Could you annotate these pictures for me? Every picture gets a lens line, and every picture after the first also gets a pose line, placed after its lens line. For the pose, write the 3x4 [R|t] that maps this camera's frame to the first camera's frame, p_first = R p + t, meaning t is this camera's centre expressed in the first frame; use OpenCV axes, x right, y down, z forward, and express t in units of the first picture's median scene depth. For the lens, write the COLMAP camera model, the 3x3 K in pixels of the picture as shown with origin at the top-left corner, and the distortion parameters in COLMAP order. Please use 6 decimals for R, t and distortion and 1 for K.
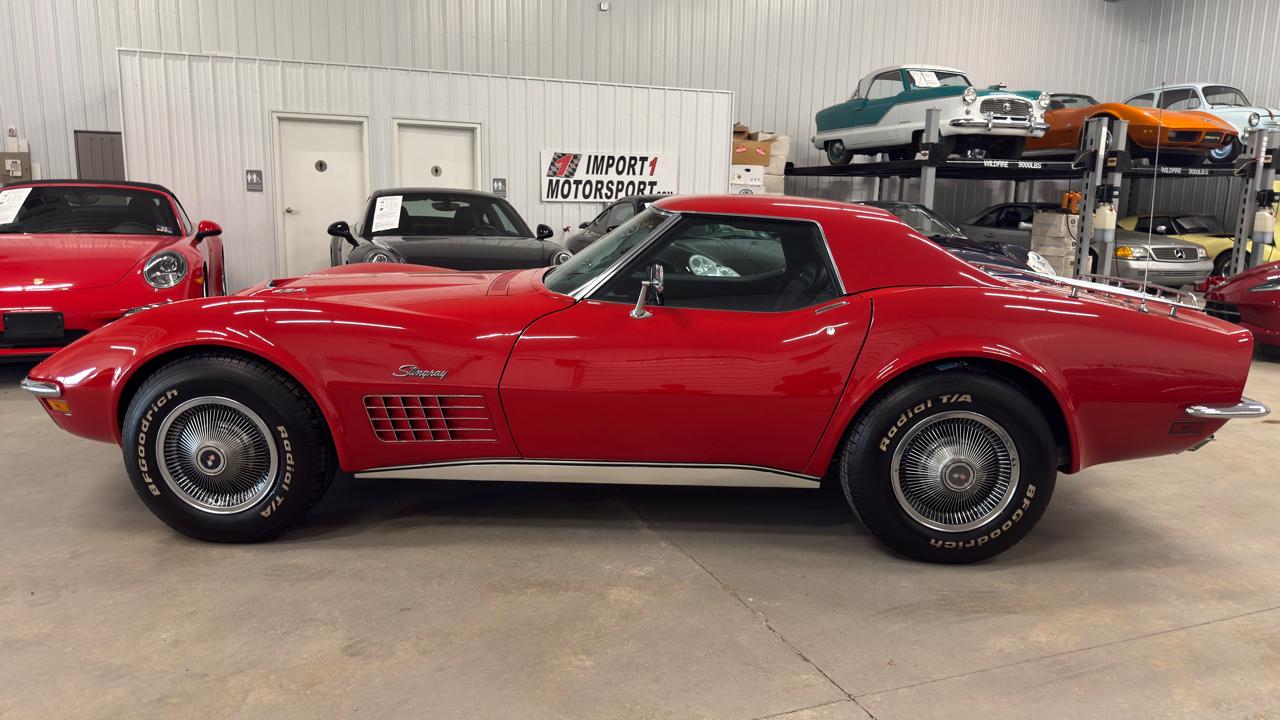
lens RADIAL K [[907.2, 0, 640.0], [0, 907.2, 360.0], [0, 0, 1]] dist [0.067171, -0.092656]
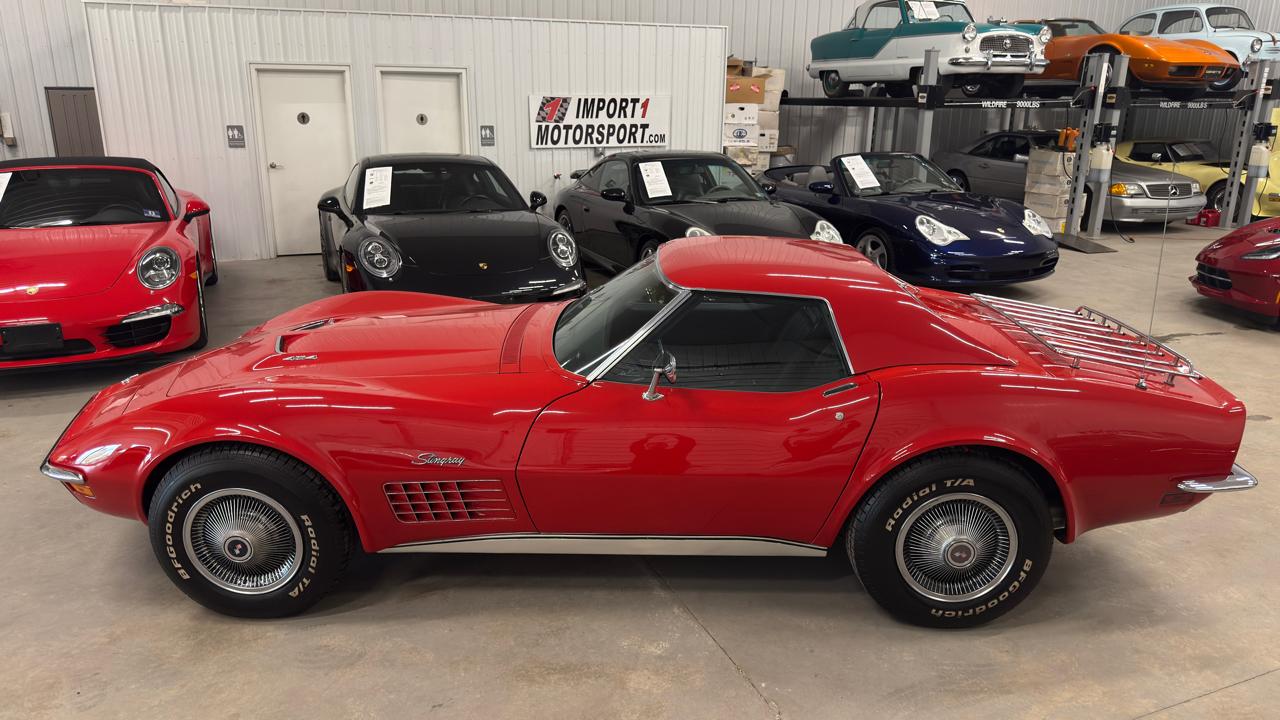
lens RADIAL K [[911.4, 0, 643.6], [0, 911.4, 362.2], [0, 0, 1]] dist [0.051059, -0.067052]
pose [[0.999761, -0.013844, 0.016948, -0.007951], [0.011795, 0.993228, 0.115578, -0.062090], [-0.018433, -0.115350, 0.993154, -0.002772]]
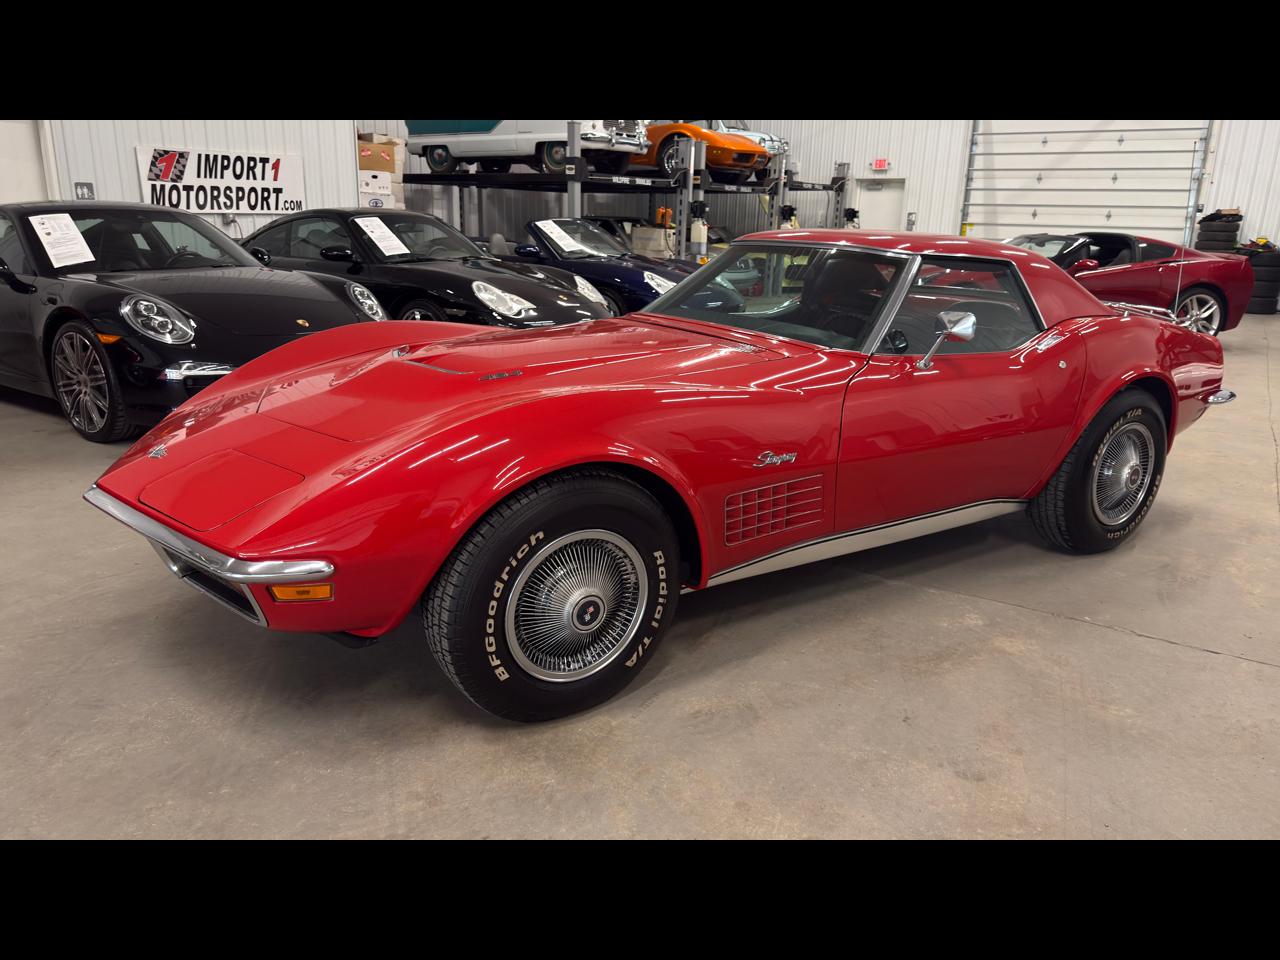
lens RADIAL K [[899.4, 0, 640.4], [0, 899.4, 472.0], [0, 0, 1]] dist [0.116637, -0.178585]
pose [[0.820608, -0.155085, 0.550046, -0.239914], [0.090879, 0.985640, 0.142319, -0.031173], [-0.564219, -0.066801, 0.822918, 0.109116]]
